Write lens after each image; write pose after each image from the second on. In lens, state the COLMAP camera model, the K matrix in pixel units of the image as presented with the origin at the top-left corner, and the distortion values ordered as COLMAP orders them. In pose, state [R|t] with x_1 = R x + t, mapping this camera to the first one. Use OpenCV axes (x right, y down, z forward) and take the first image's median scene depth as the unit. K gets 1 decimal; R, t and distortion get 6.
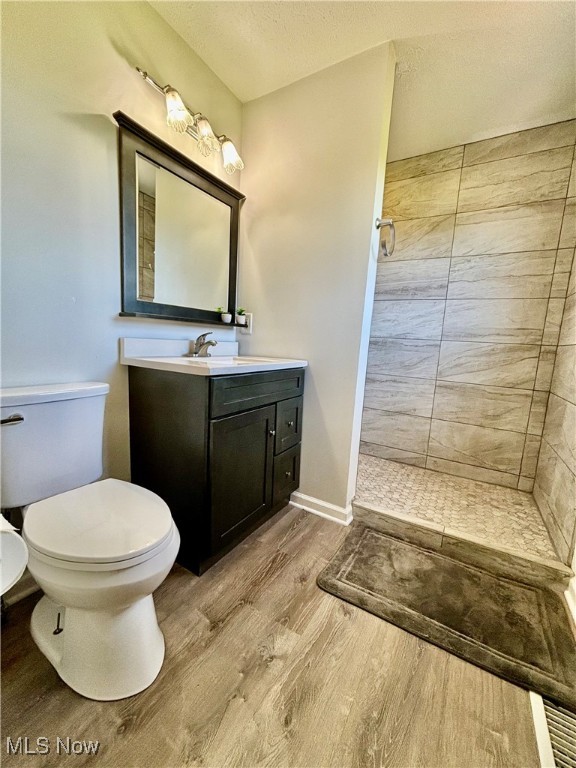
lens RADIAL K [[308.2, 0, 288.0], [0, 308.2, 384.0], [0, 0, 1]] dist [0.000632, -0.000053]
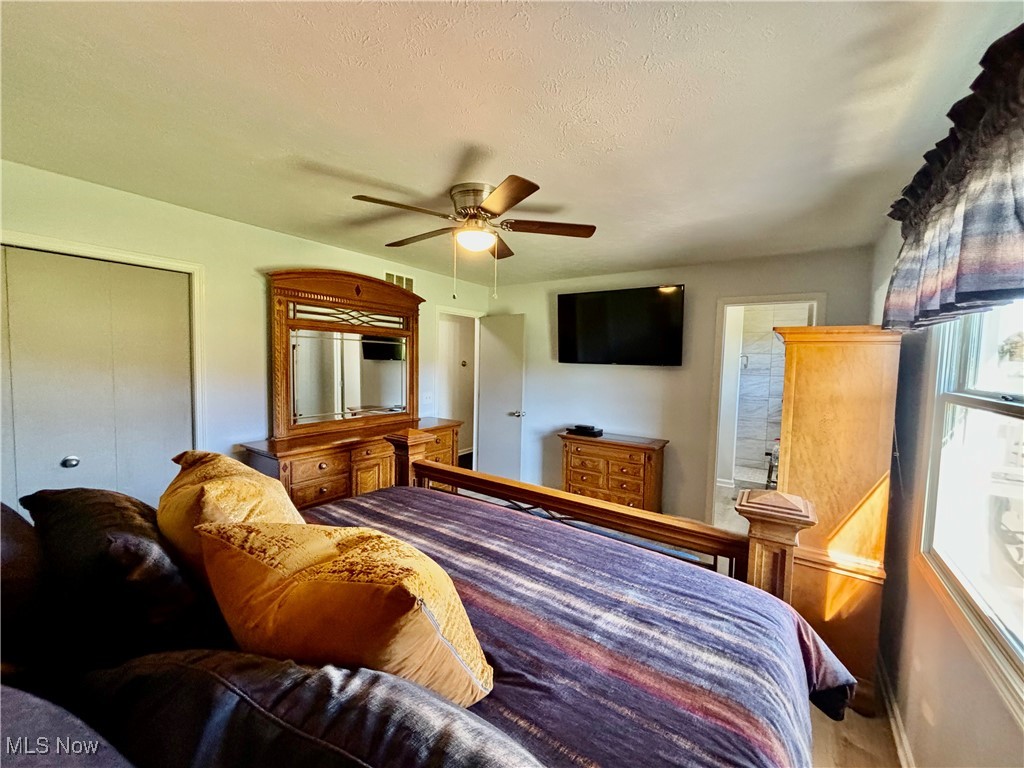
lens RADIAL K [[410.9, 0, 510.4], [0, 410.9, 385.5], [0, 0, 1]] dist [0.000632, -0.000053]
pose [[0.997609, -0.027042, -0.063601, -0.884275], [0.021921, 0.996564, -0.079879, -0.050589], [0.065542, 0.078294, 0.994773, -1.547249]]
